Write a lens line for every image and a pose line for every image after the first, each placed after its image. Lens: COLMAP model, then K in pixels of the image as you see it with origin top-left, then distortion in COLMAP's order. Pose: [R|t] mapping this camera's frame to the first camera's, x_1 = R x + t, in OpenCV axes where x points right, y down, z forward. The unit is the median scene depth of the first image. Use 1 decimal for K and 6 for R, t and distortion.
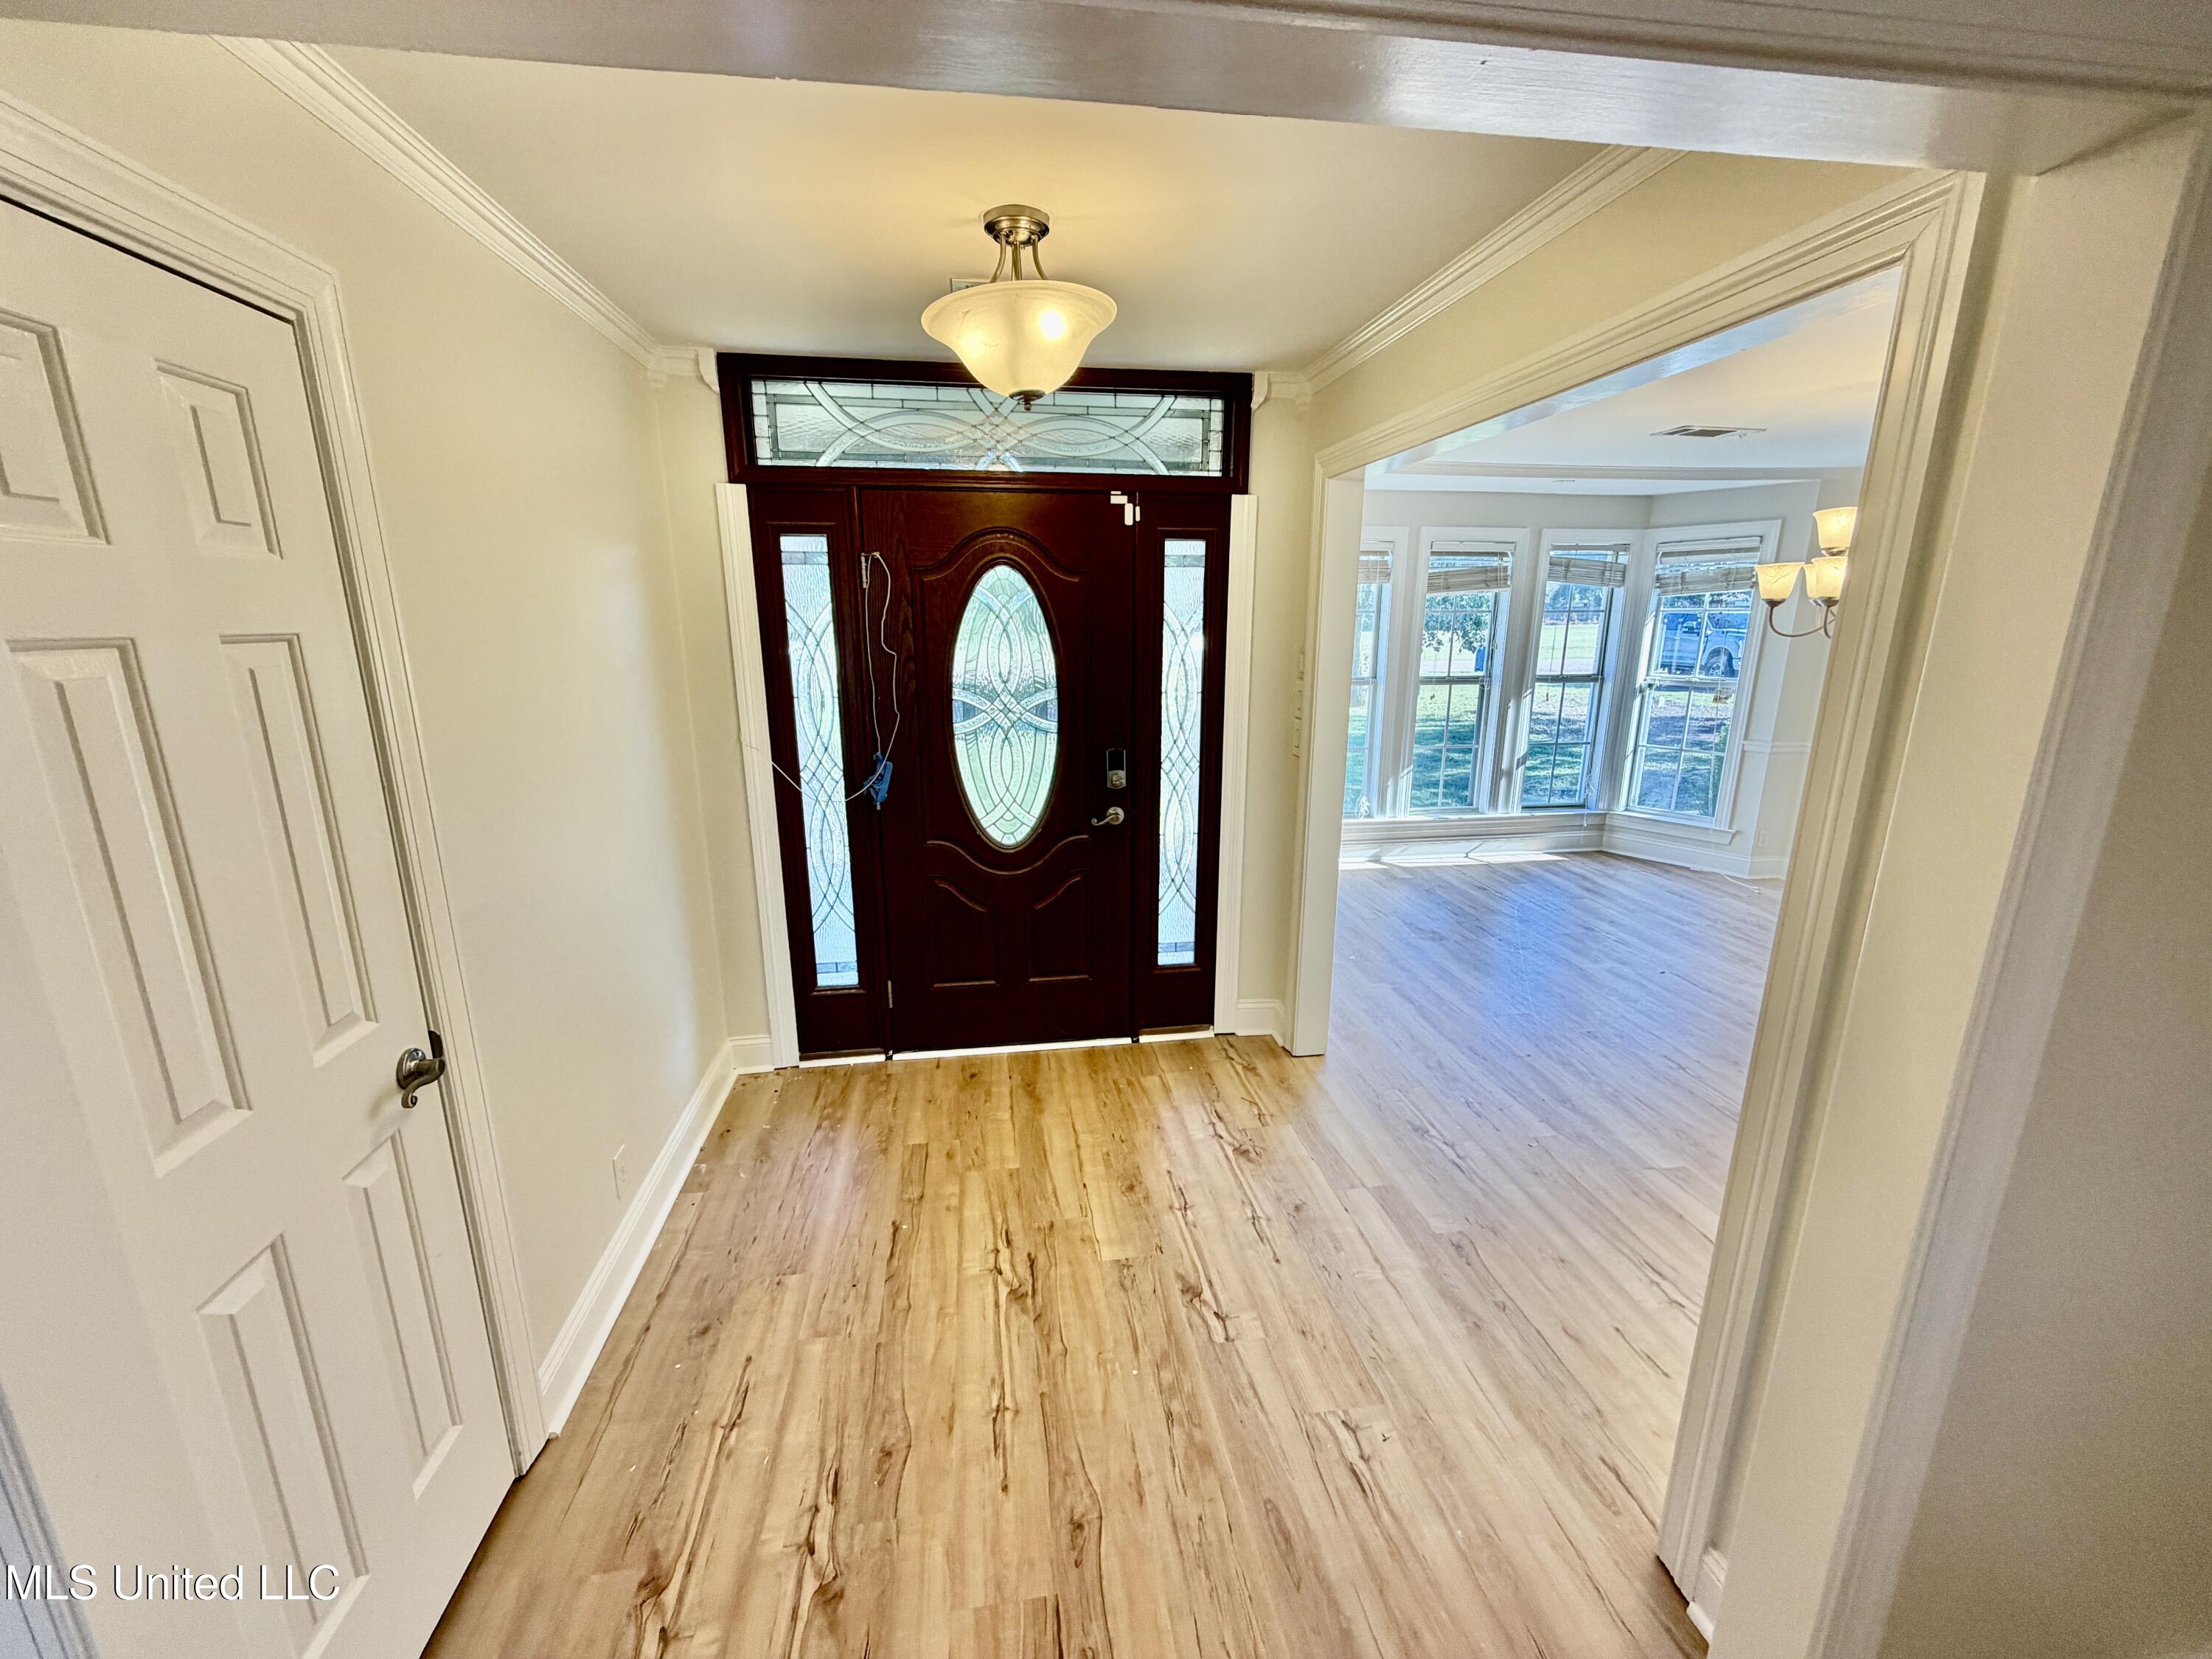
lens RADIAL K [[882.4, 0, 1098.9], [0, 882.4, 822.9], [0, 0, 1]] dist [0.002168, -0.000161]
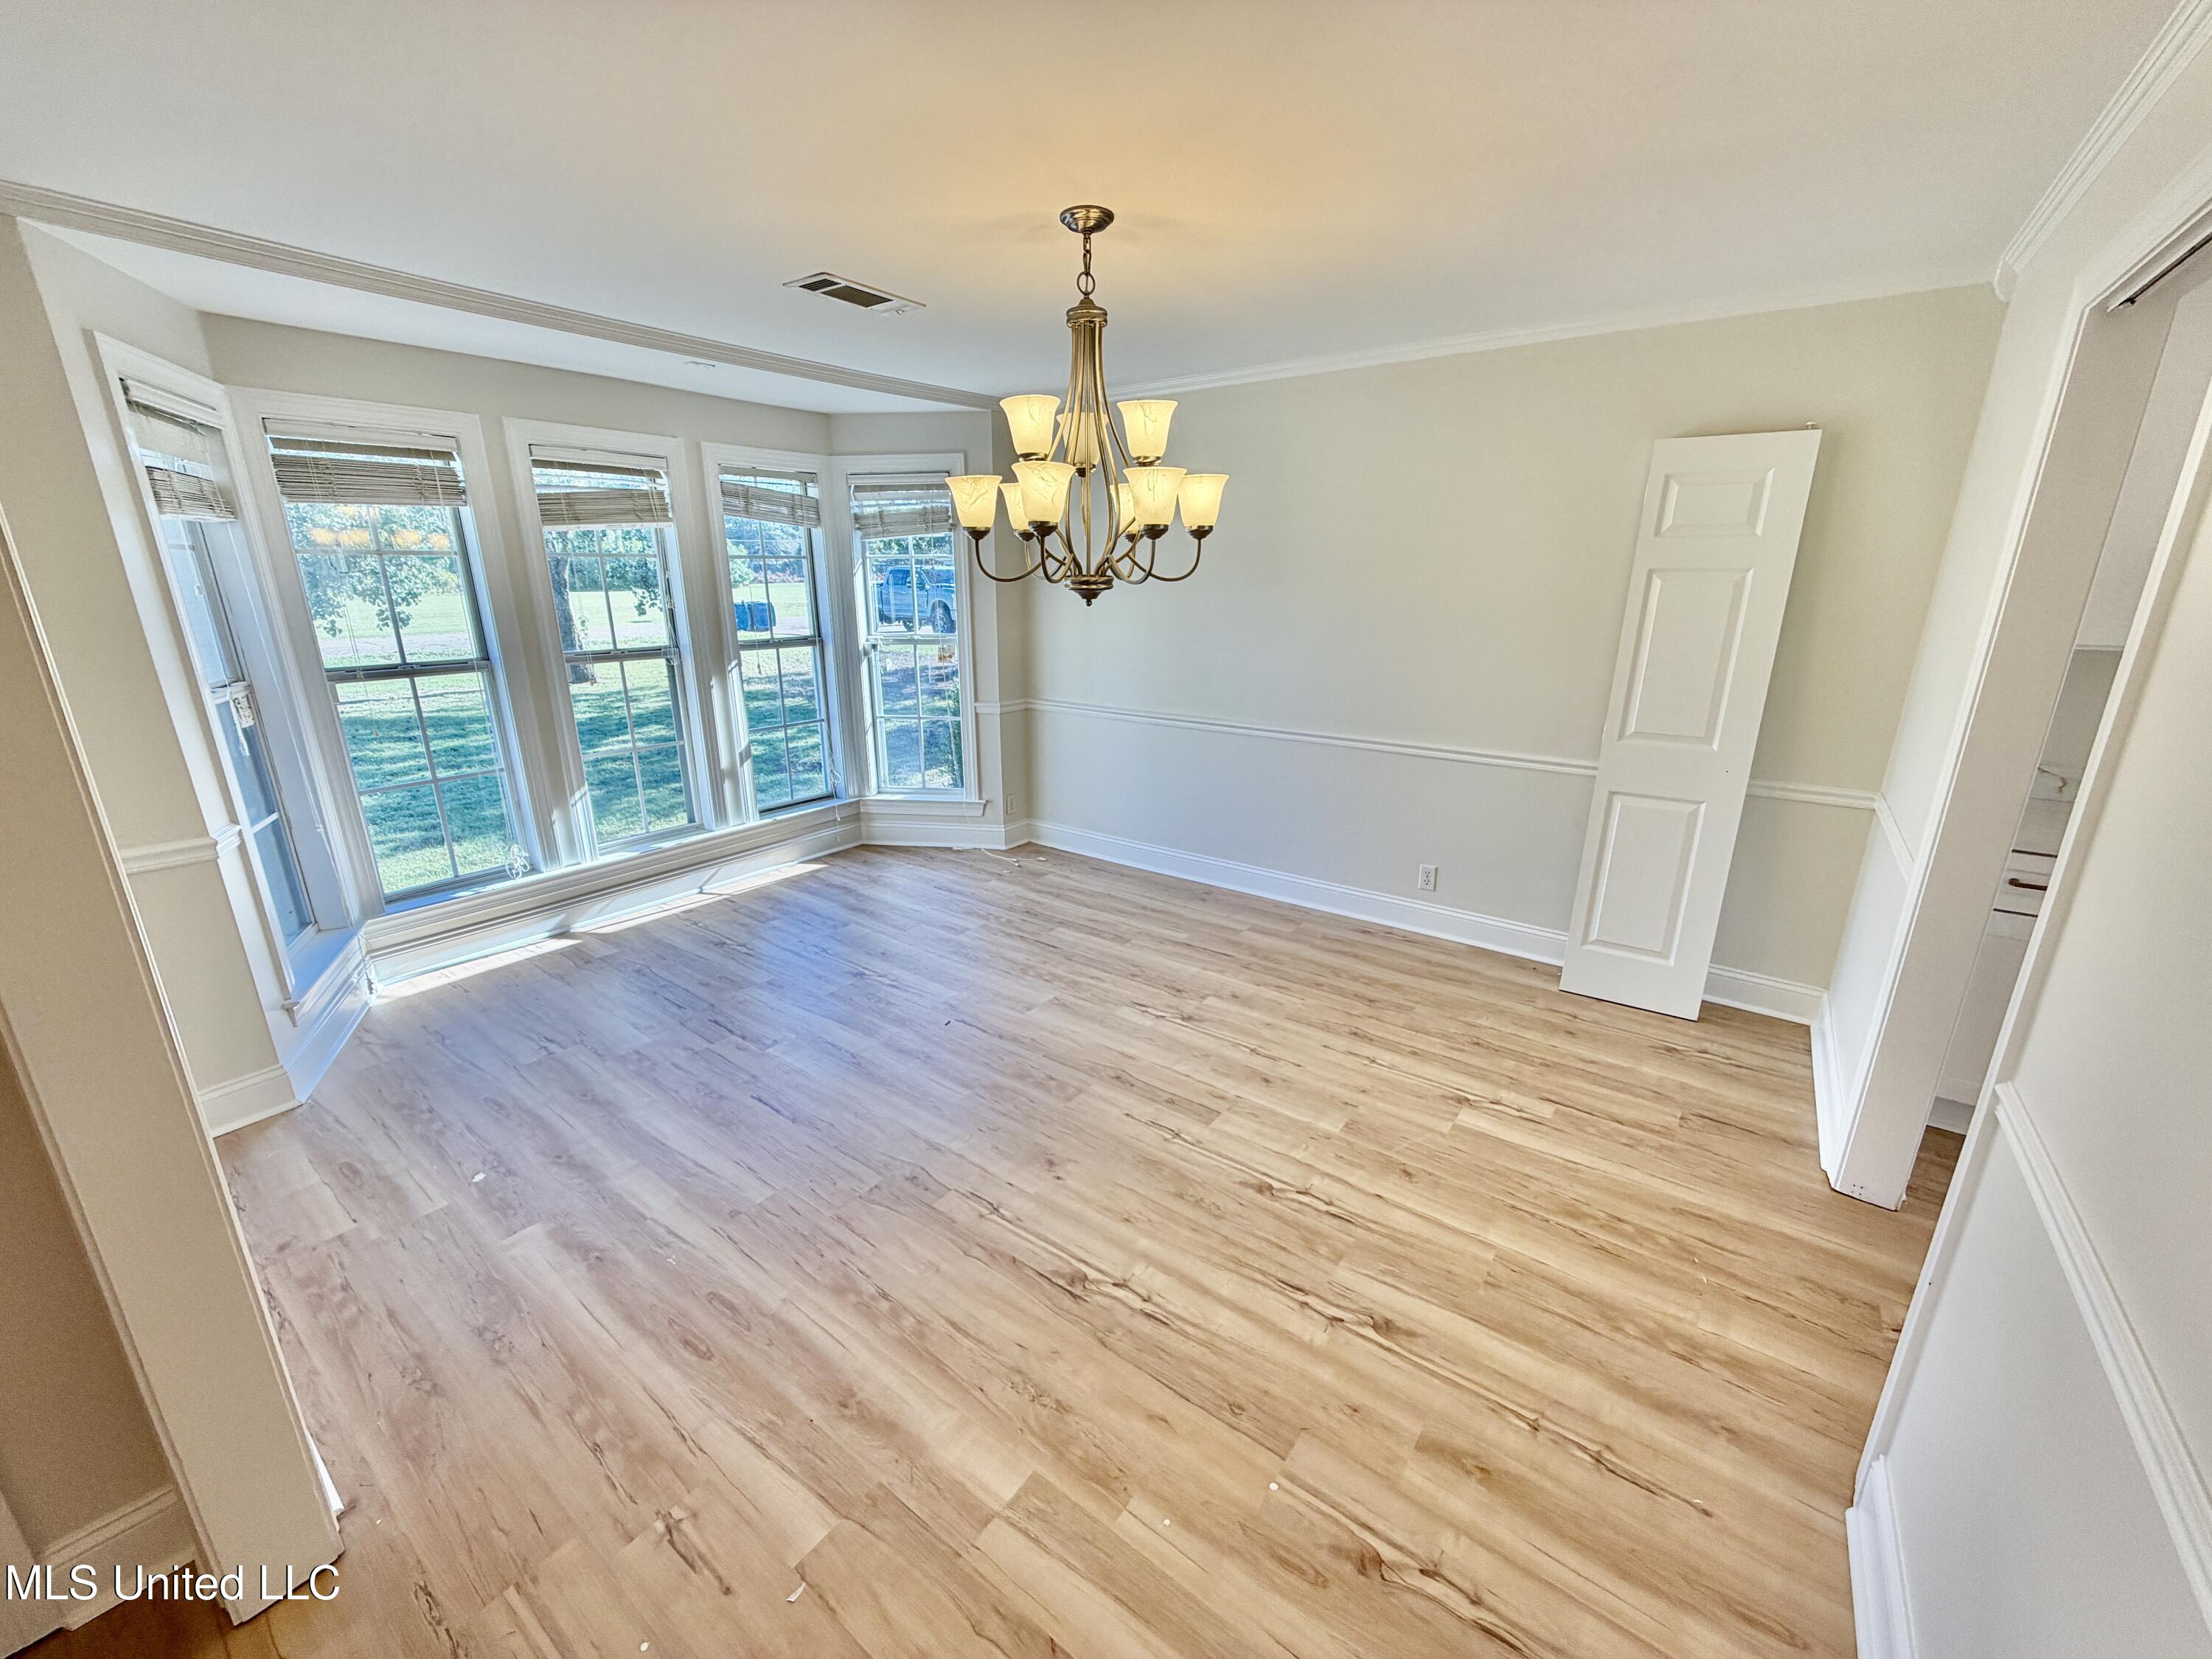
lens RADIAL K [[882.4, 0, 1115.1], [0, 882.4, 831.0], [0, 0, 1]] dist [0.002168, -0.000161]
pose [[0.701097, -0.201909, 0.683883, 0.169950], [0.164832, 0.978988, 0.120054, -0.045370], [-0.693753, 0.028556, 0.719646, 0.231864]]
